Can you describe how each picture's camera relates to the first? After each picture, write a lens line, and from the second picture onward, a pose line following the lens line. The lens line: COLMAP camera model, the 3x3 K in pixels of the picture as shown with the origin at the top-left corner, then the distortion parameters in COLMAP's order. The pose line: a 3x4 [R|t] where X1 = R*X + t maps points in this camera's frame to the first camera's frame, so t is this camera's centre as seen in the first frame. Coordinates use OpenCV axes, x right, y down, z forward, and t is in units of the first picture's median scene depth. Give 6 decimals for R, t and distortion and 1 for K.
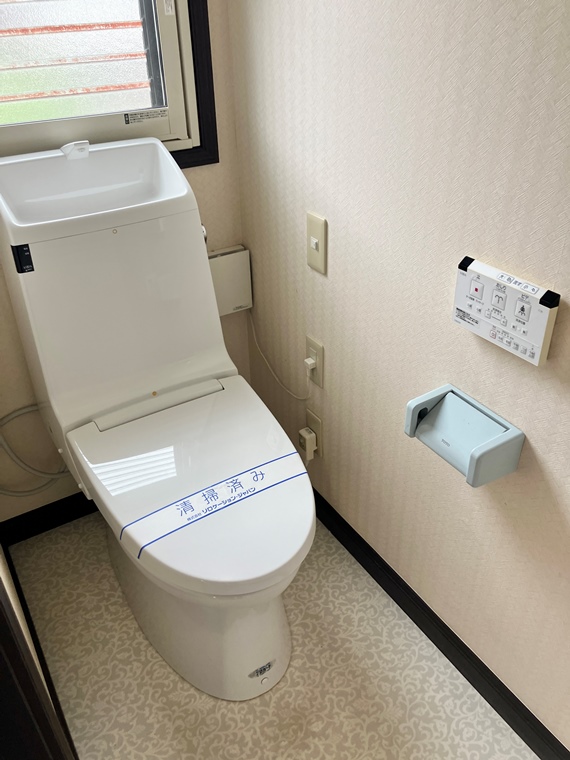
lens RADIAL K [[630.7, 0, 287.1], [0, 630.7, 380.1], [0, 0, 1]] dist [0.010790, -0.021814]
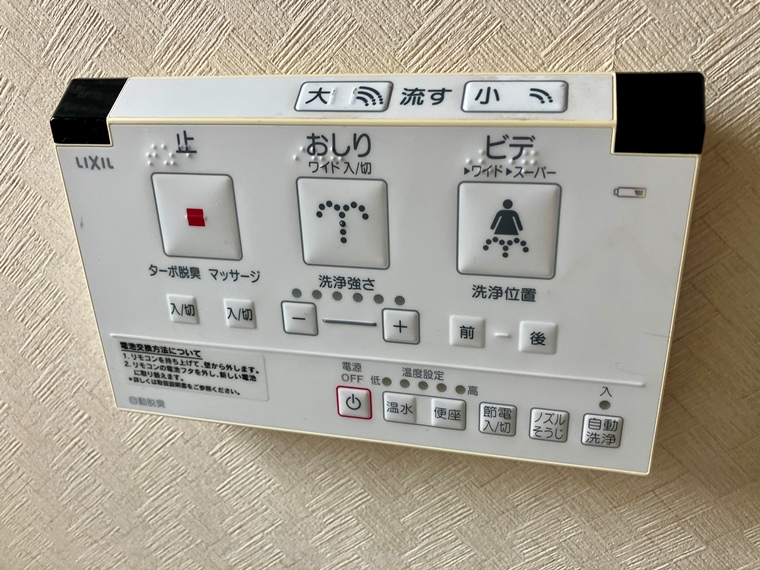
lens RADIAL K [[630.7, 0, 381.3], [0, 630.7, 282.8], [0, 0, 1]] dist [0.010790, -0.021814]
pose [[0.713205, -0.268090, 0.647663, 0.217371], [0.386312, 0.921316, -0.044041, -0.097856], [-0.584895, 0.281610, 0.760653, 0.850990]]
